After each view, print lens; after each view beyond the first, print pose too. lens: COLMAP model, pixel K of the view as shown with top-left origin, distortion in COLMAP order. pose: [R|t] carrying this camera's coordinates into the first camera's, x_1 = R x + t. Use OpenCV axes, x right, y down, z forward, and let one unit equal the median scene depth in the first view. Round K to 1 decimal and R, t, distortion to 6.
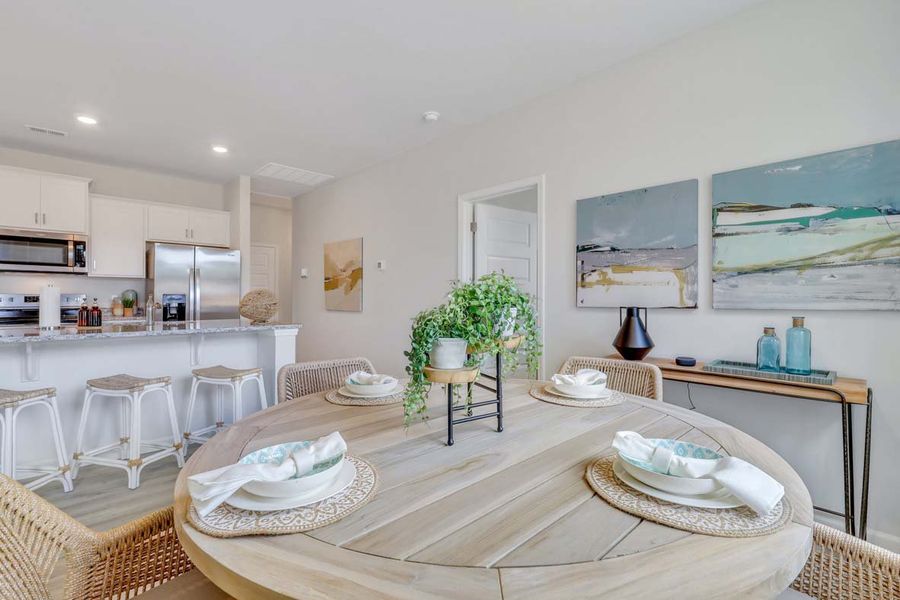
lens RADIAL K [[411.0, 0, 445.7], [0, 411.0, 299.7], [0, 0, 1]] dist [-0.005726, 0.000512]
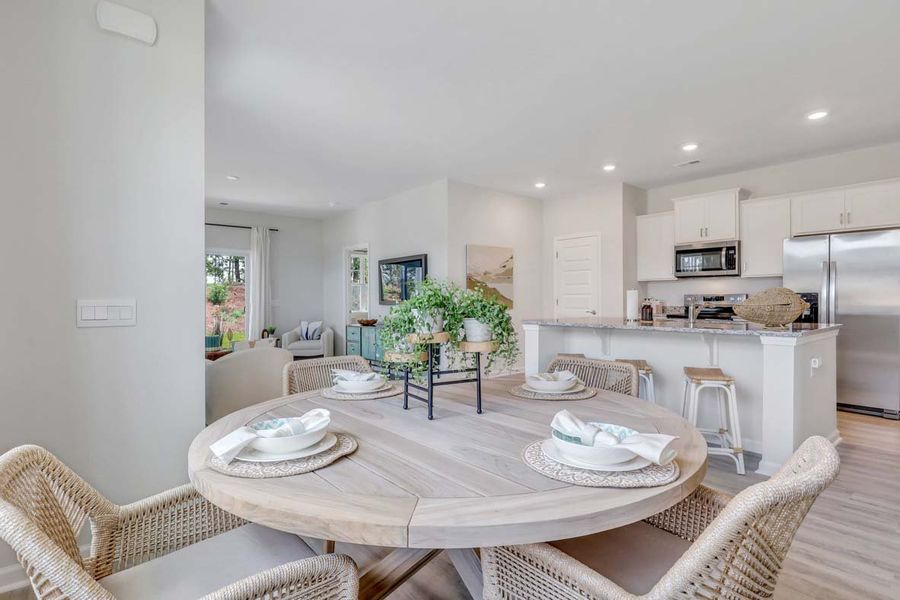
lens RADIAL K [[483.9, 0, 472.1], [0, 483.9, 300.5], [0, 0, 1]] dist [-0.012861, 0.001849]
pose [[-0.060980, -0.001275, -0.998138, 0.796120], [0.007498, 0.999970, -0.001736, 0.001164], [0.998111, -0.007590, -0.060968, 0.663804]]
